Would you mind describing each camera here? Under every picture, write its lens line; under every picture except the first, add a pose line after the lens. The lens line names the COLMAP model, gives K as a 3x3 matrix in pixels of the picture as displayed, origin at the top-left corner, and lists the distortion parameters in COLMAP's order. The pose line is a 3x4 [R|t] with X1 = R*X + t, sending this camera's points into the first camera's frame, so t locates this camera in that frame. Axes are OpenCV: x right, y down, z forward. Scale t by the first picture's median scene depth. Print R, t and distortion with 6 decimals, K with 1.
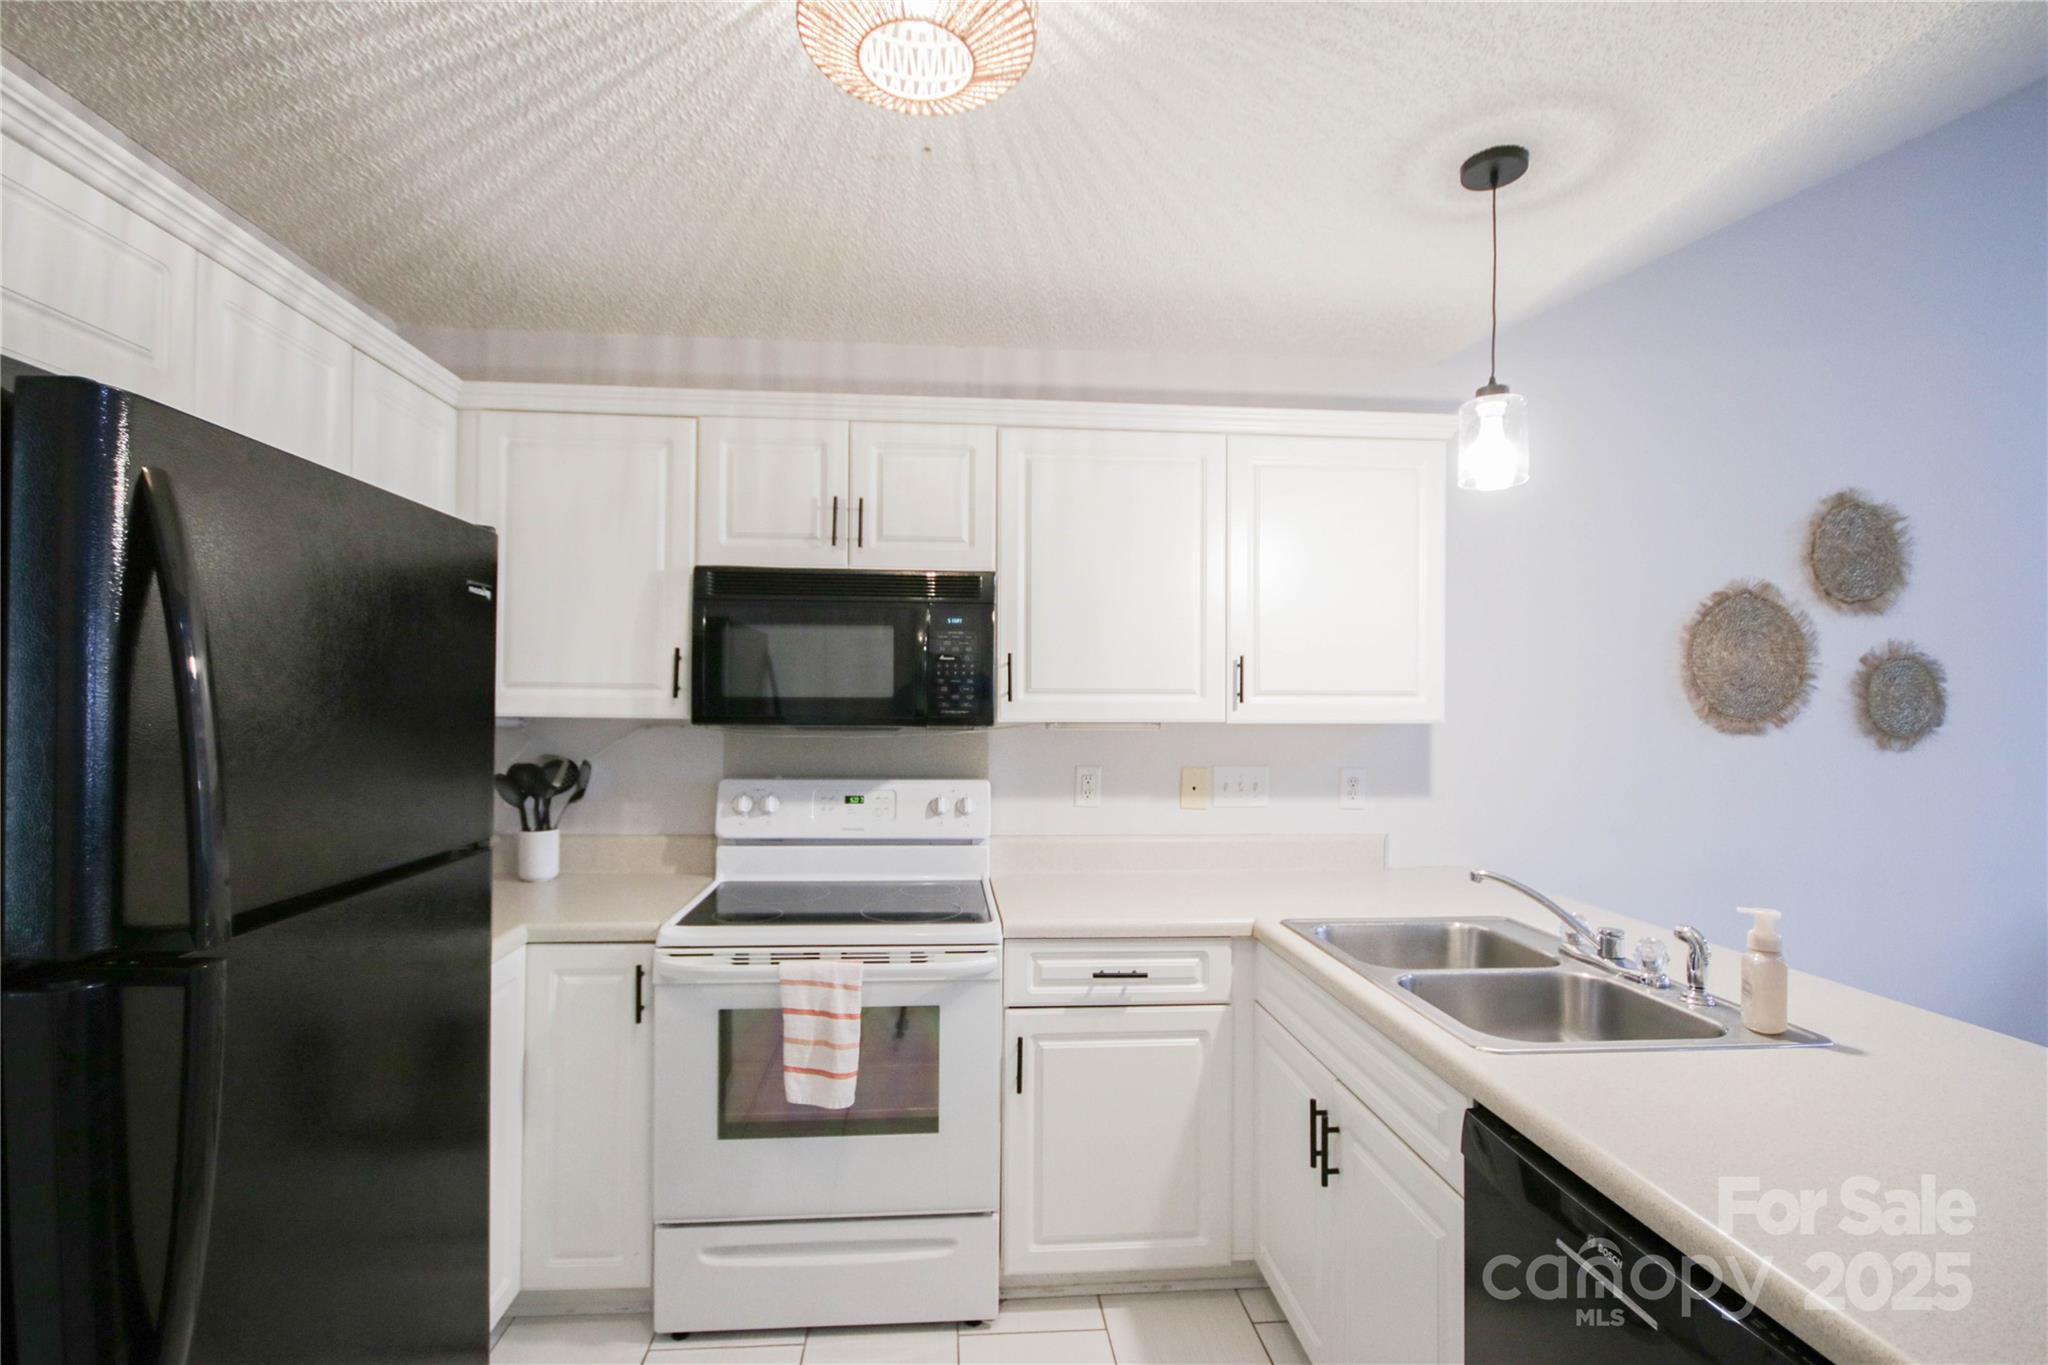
lens RADIAL K [[944.6, 0, 1009.9], [0, 944.6, 702.1], [0, 0, 1]] dist [0.003488, -0.006967]
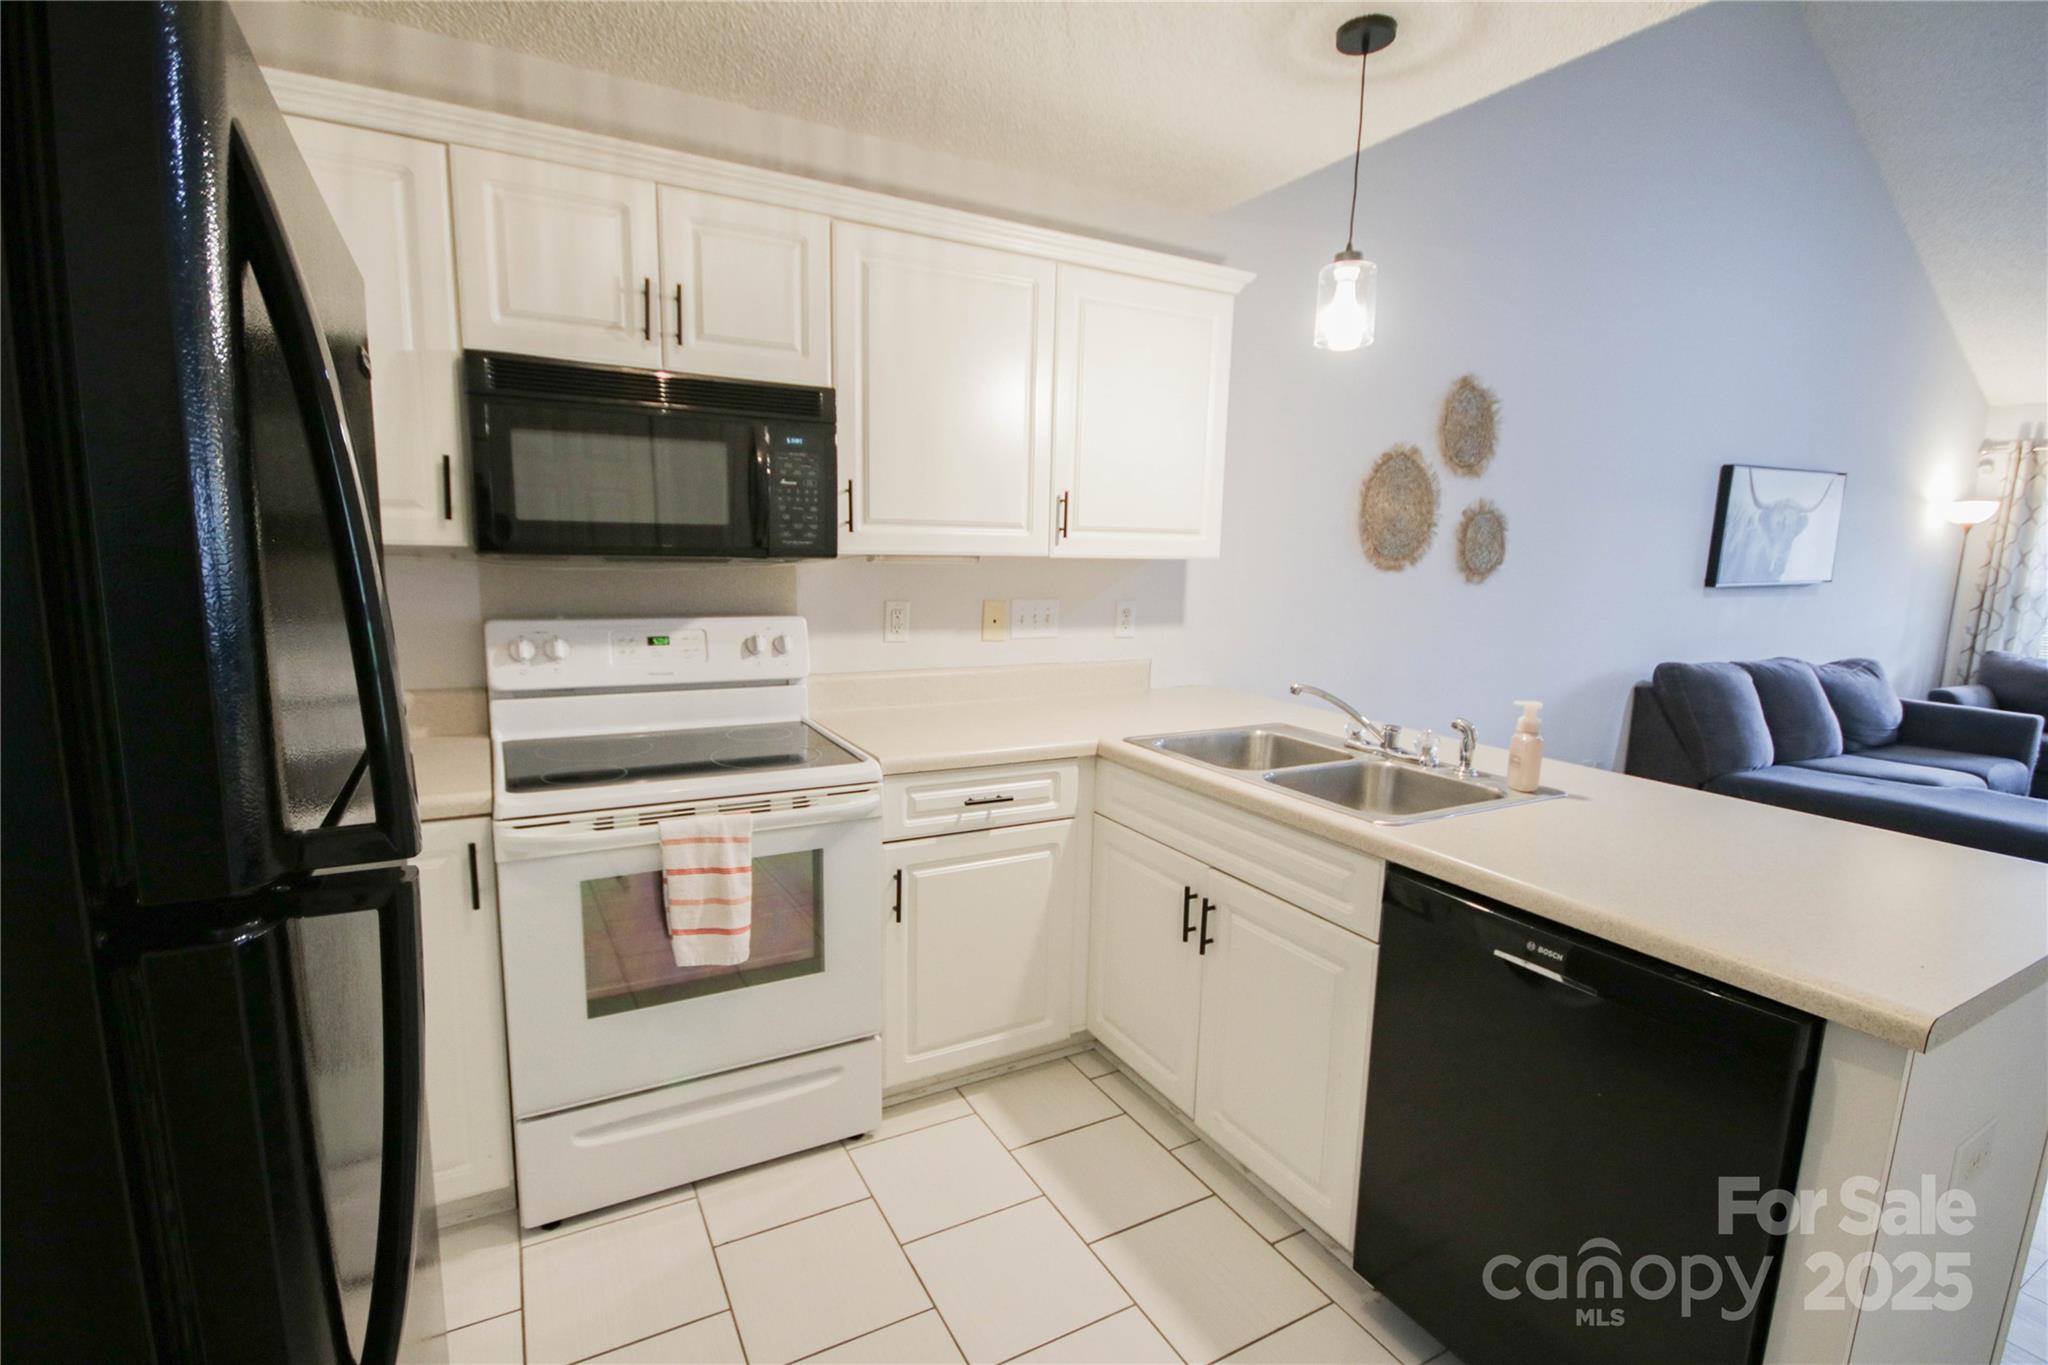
lens RADIAL K [[944.6, 0, 1010.4], [0, 944.6, 701.2], [0, 0, 1]] dist [0.003488, -0.006967]
pose [[0.912591, -0.052604, 0.405476, -0.245733], [-0.017630, 0.985705, 0.167558, 0.004721], [-0.408494, -0.160060, 0.898617, 0.061346]]
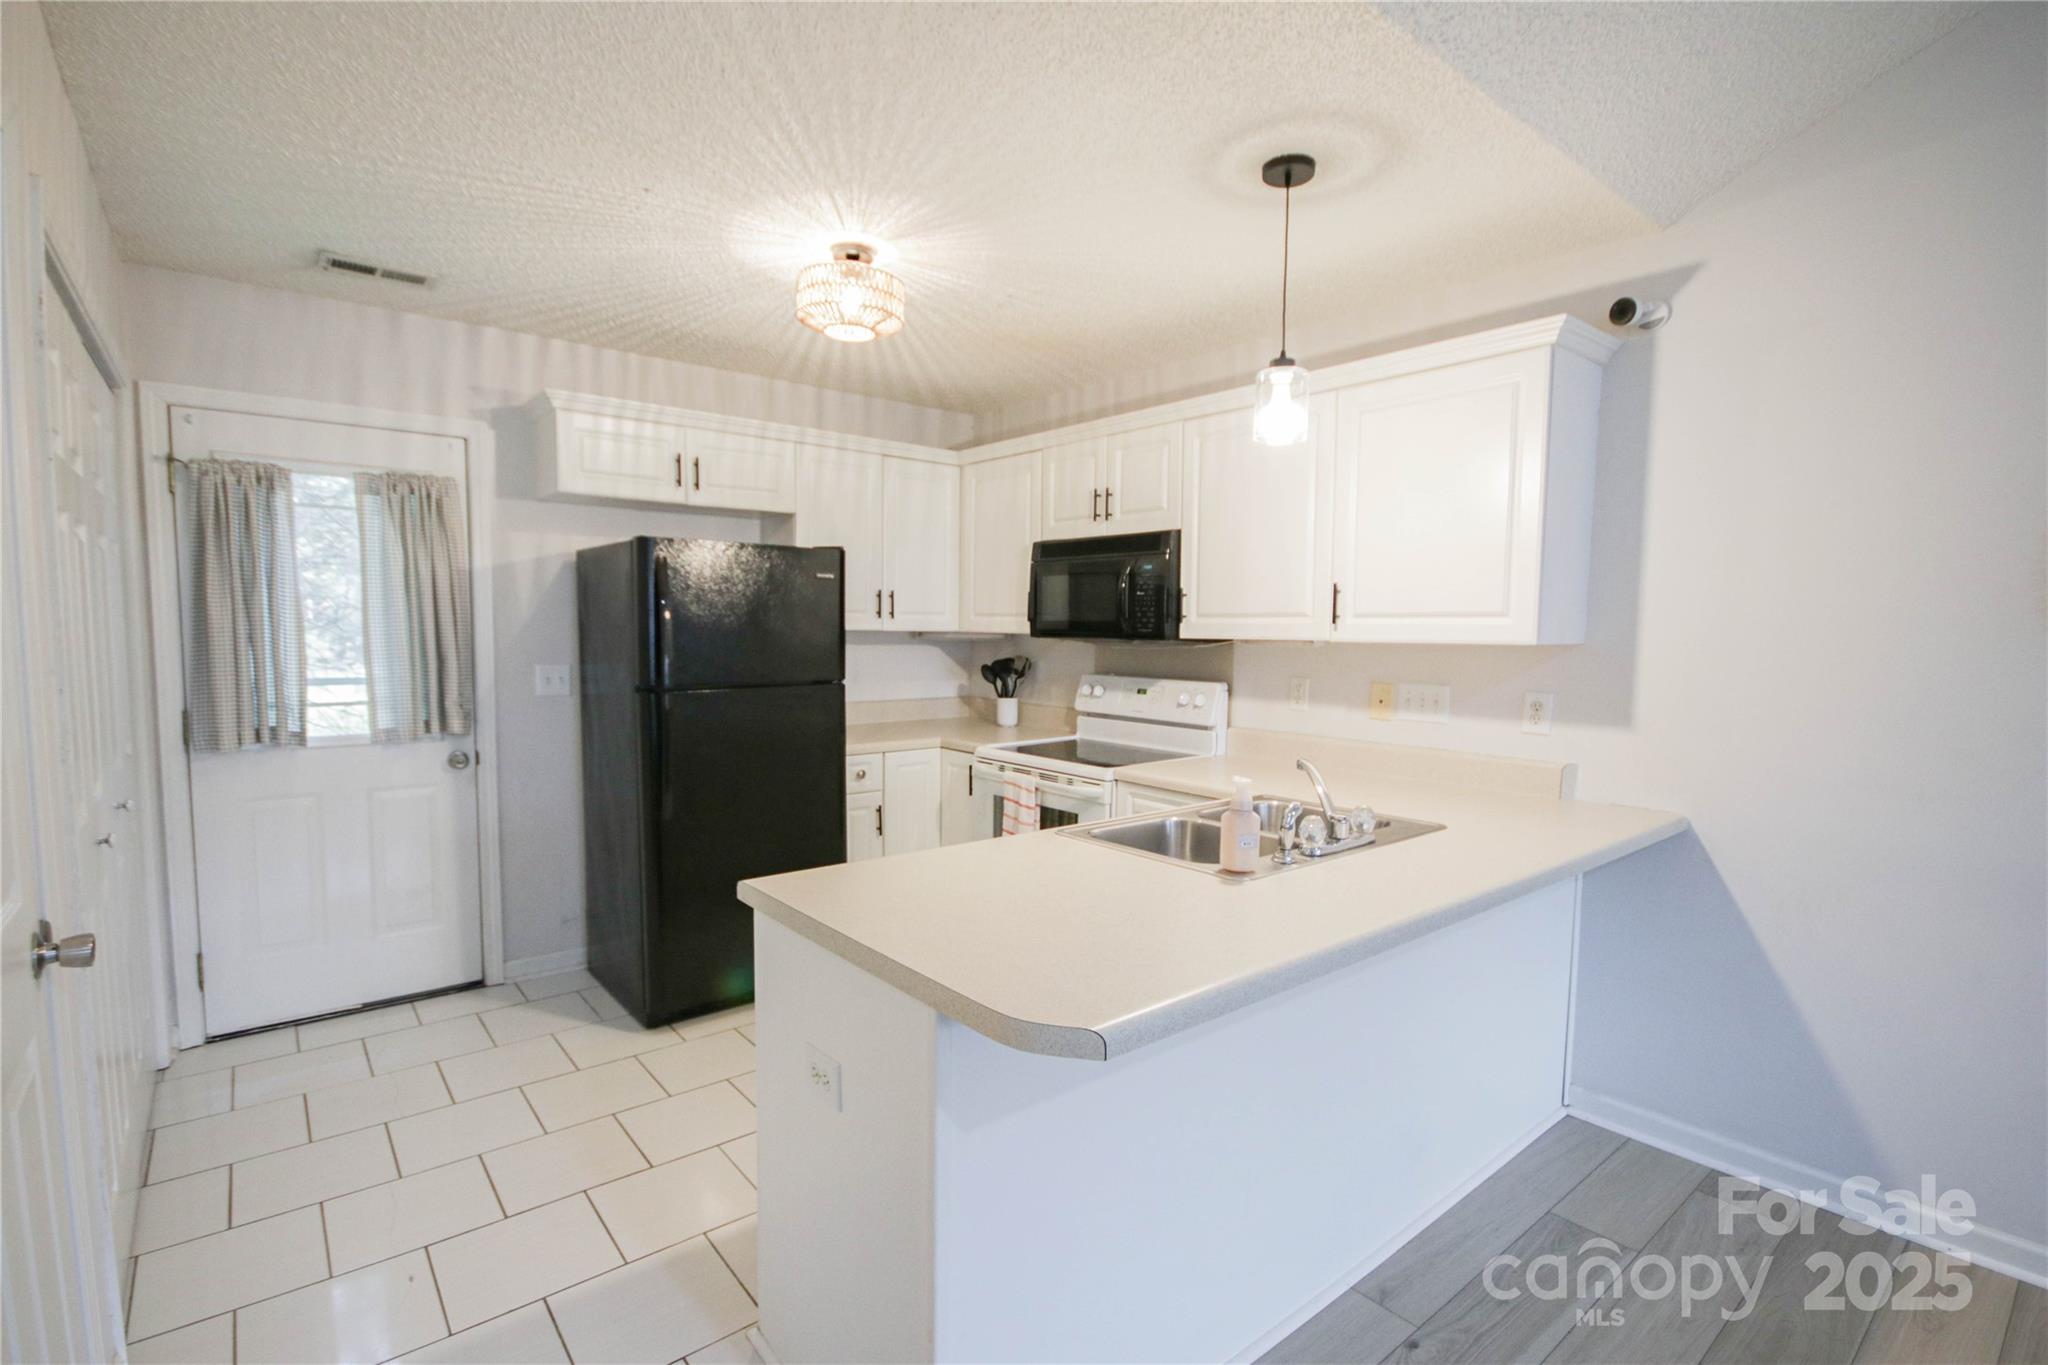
lens RADIAL K [[944.6, 0, 1016.3], [0, 944.6, 699.0], [0, 0, 1]] dist [0.003488, -0.006967]
pose [[0.573966, 0.062091, -0.816522, 0.995630], [-0.004016, 0.997323, 0.073017, 0.009788], [0.818869, -0.038630, 0.572679, 0.007201]]
